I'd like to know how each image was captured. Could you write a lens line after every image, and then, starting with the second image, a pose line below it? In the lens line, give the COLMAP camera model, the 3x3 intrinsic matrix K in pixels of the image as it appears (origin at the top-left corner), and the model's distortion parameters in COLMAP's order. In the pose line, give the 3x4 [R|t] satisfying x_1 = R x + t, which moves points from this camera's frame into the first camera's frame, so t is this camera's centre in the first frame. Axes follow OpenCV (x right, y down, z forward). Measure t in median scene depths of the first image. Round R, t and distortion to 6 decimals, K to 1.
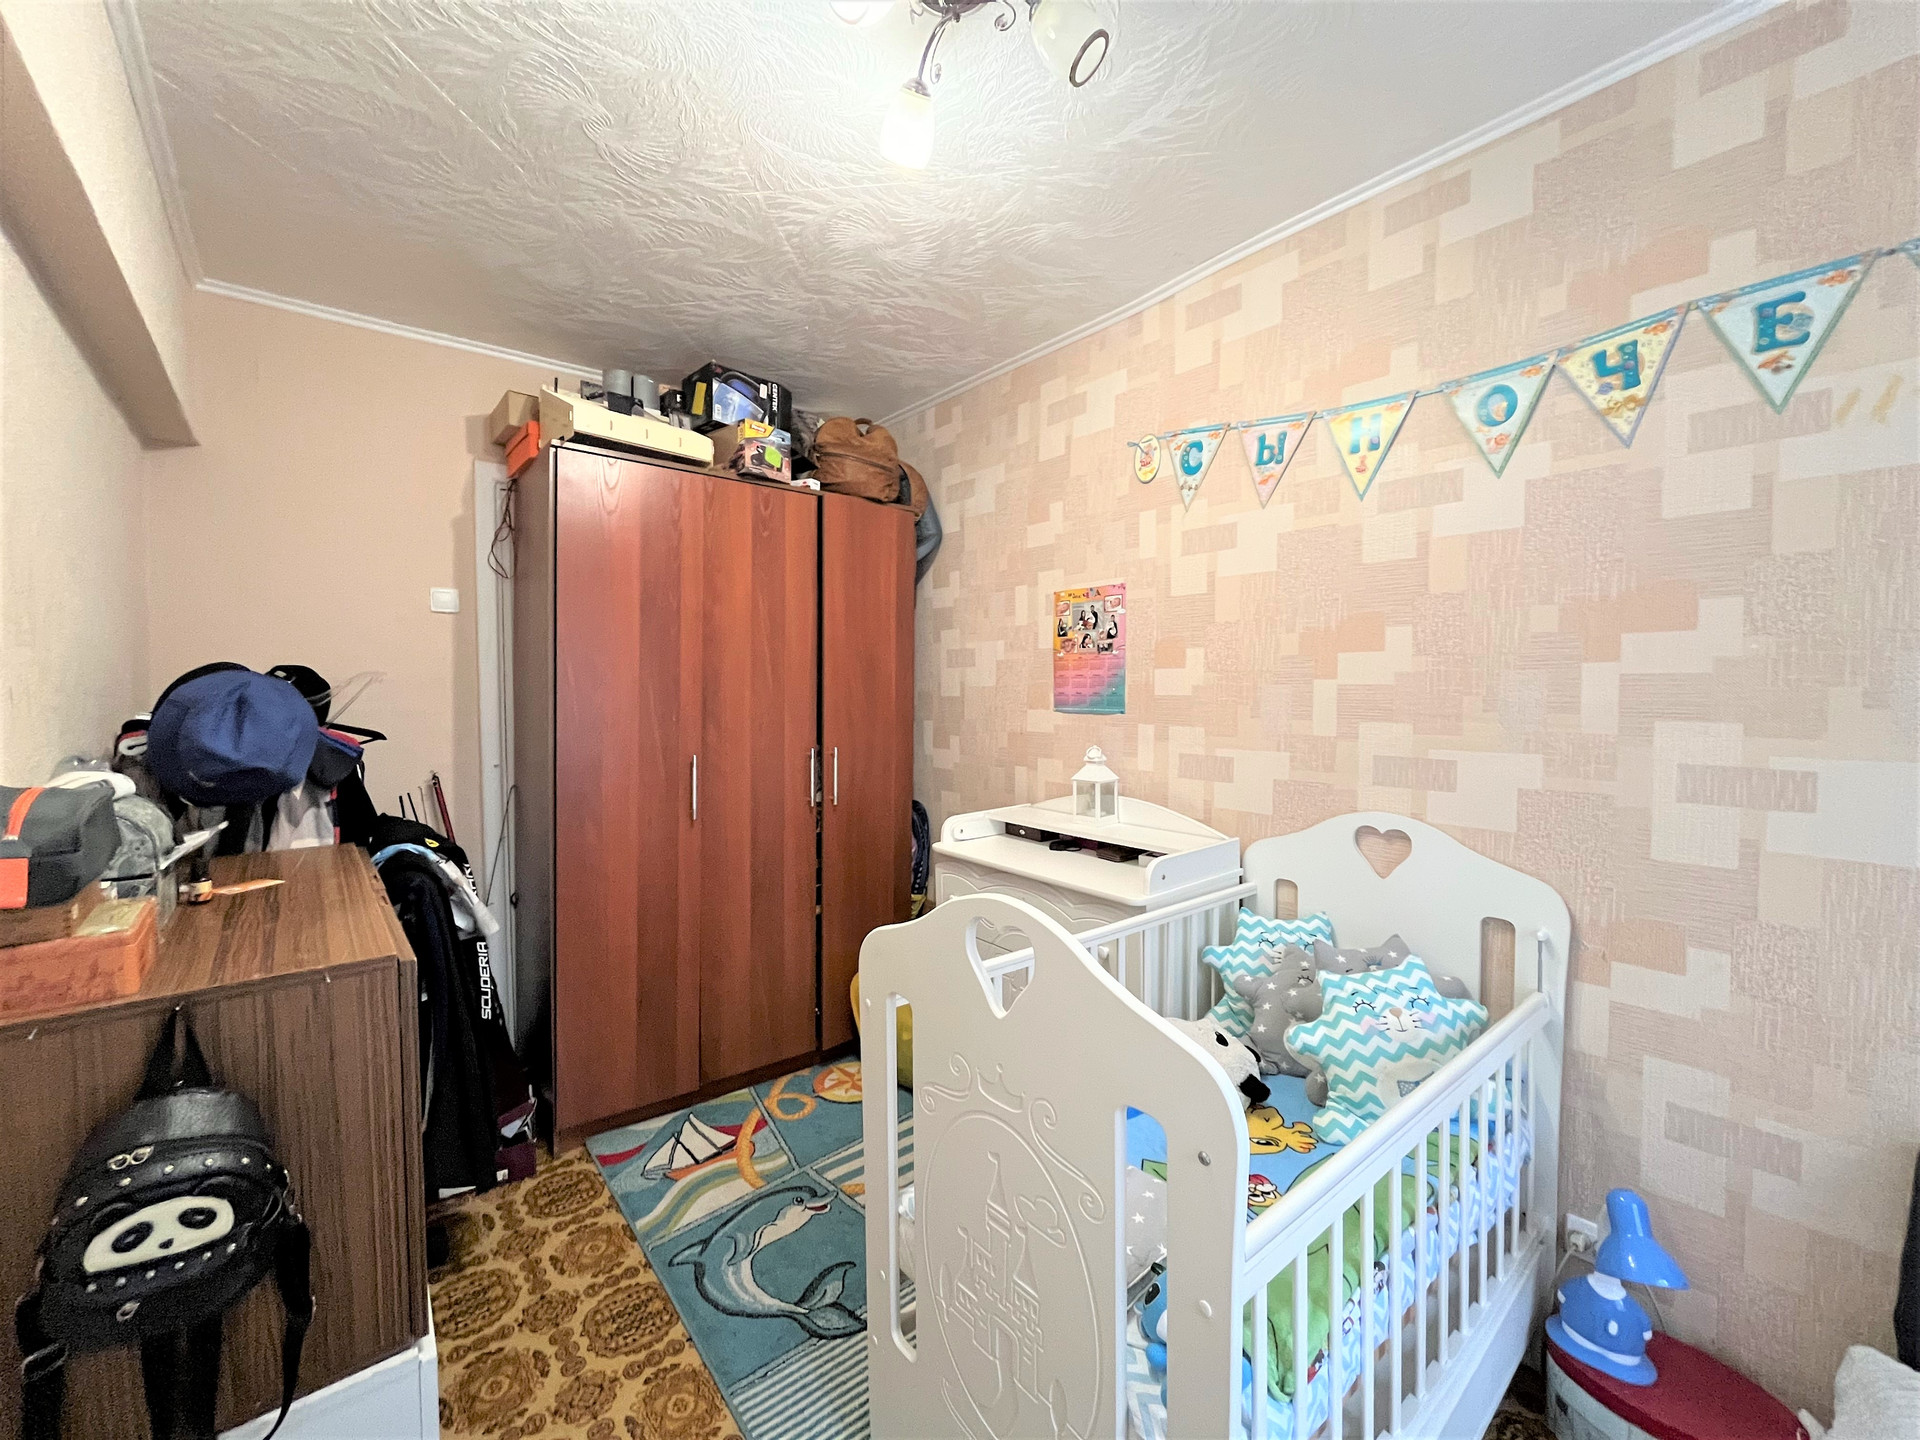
lens RADIAL K [[782.6, 0, 957.3], [0, 782.6, 723.4], [0, 0, 1]] dist [-0.003165, 0.000159]
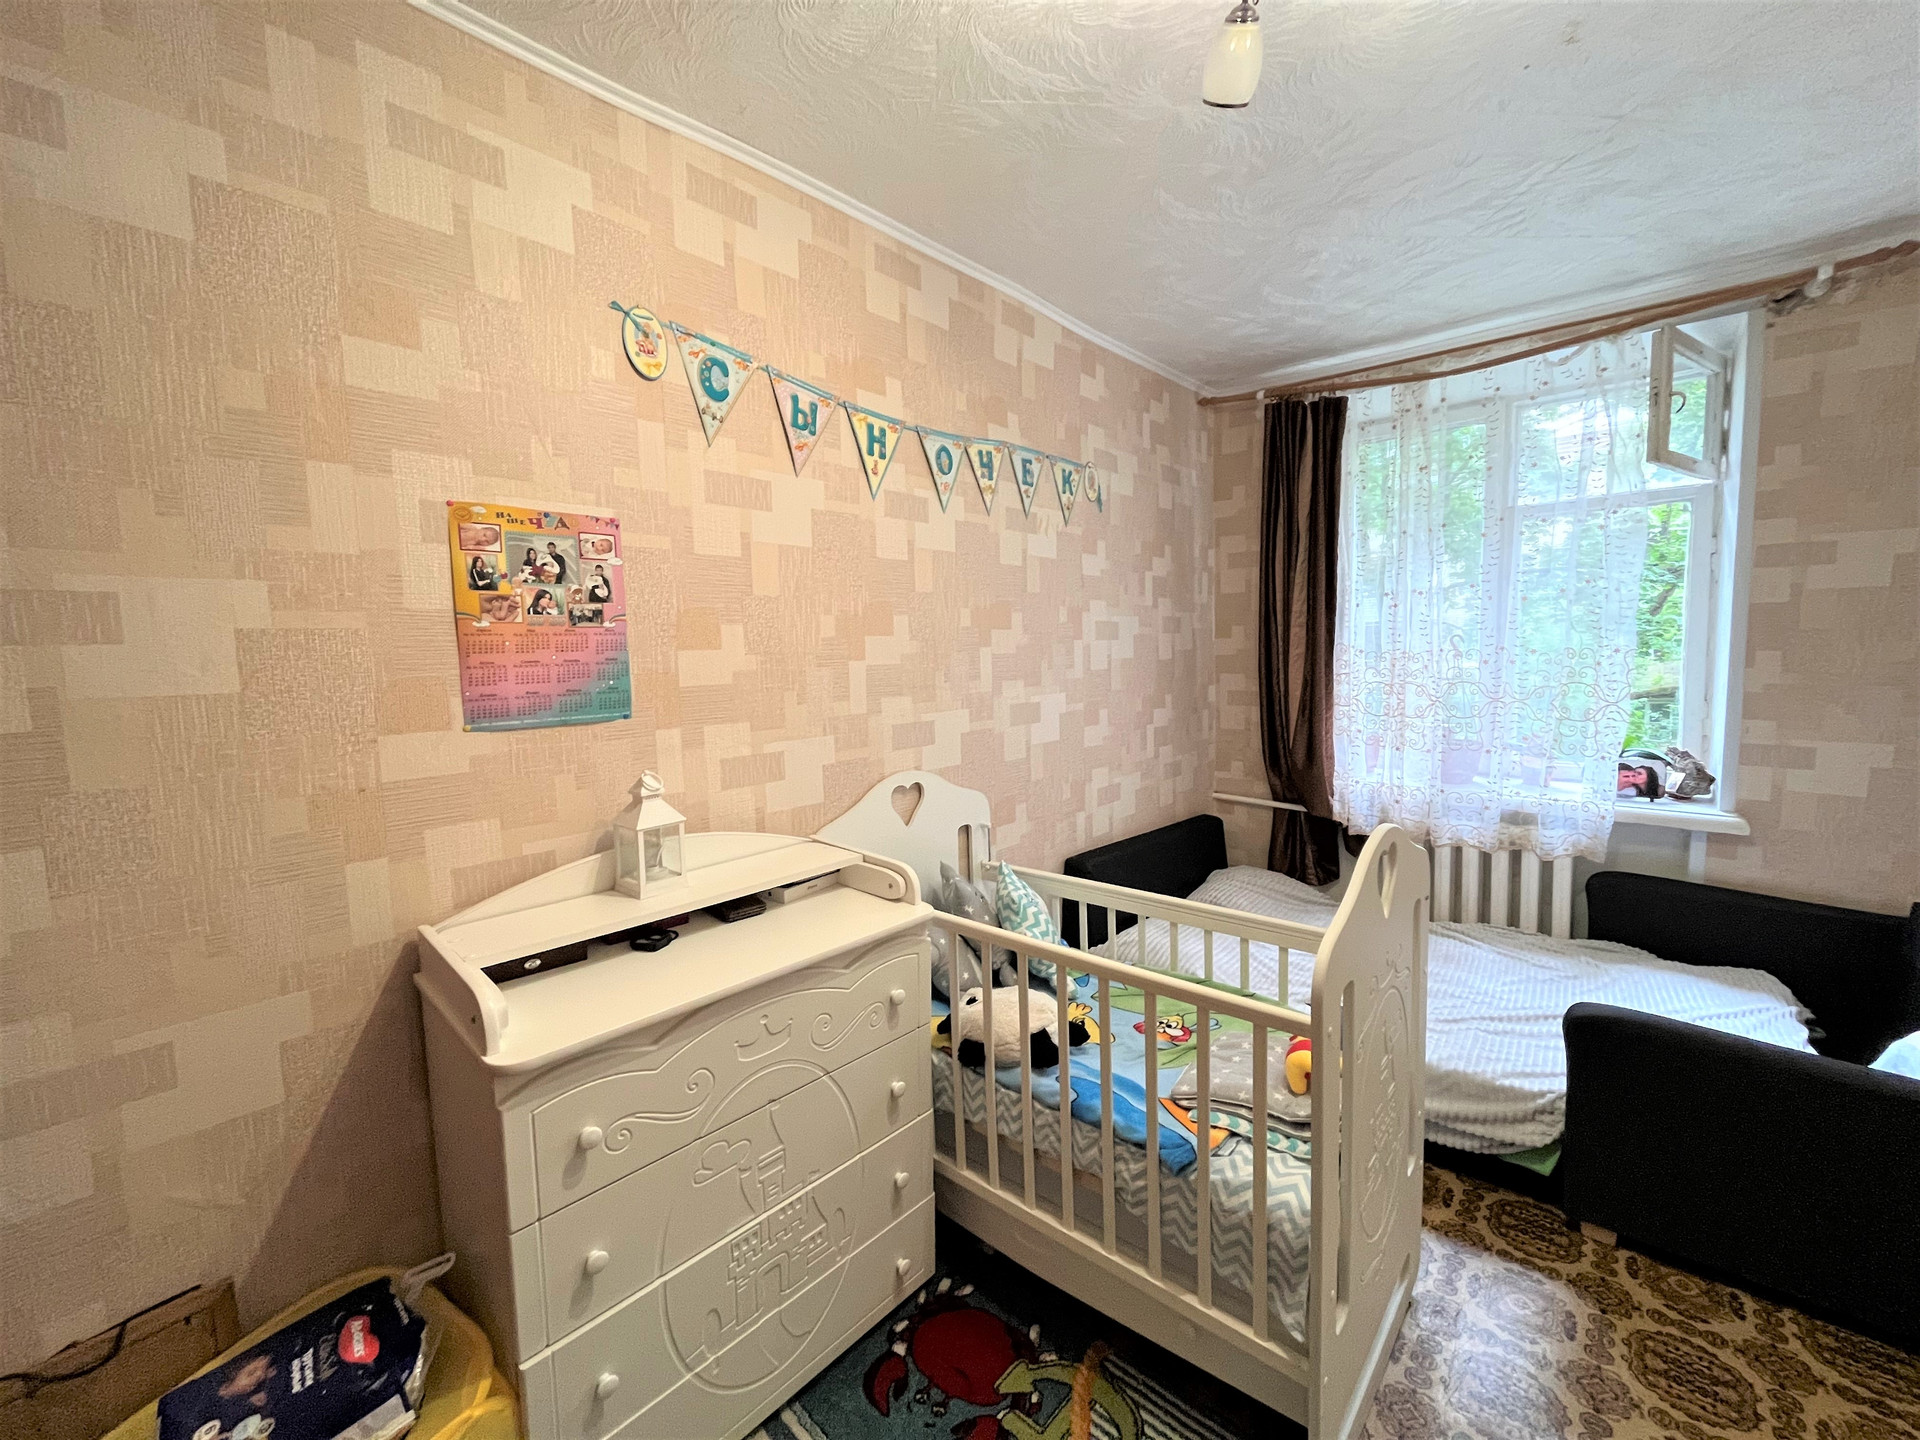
lens RADIAL K [[792.4, 0, 961.2], [0, 792.4, 716.1], [0, 0, 1]] dist [-0.002884, -0.000127]
pose [[-0.161368, -0.082854, 0.983410, -0.571297], [0.064678, 0.993439, 0.094312, -0.069006], [-0.984773, 0.078824, -0.154950, 0.961507]]
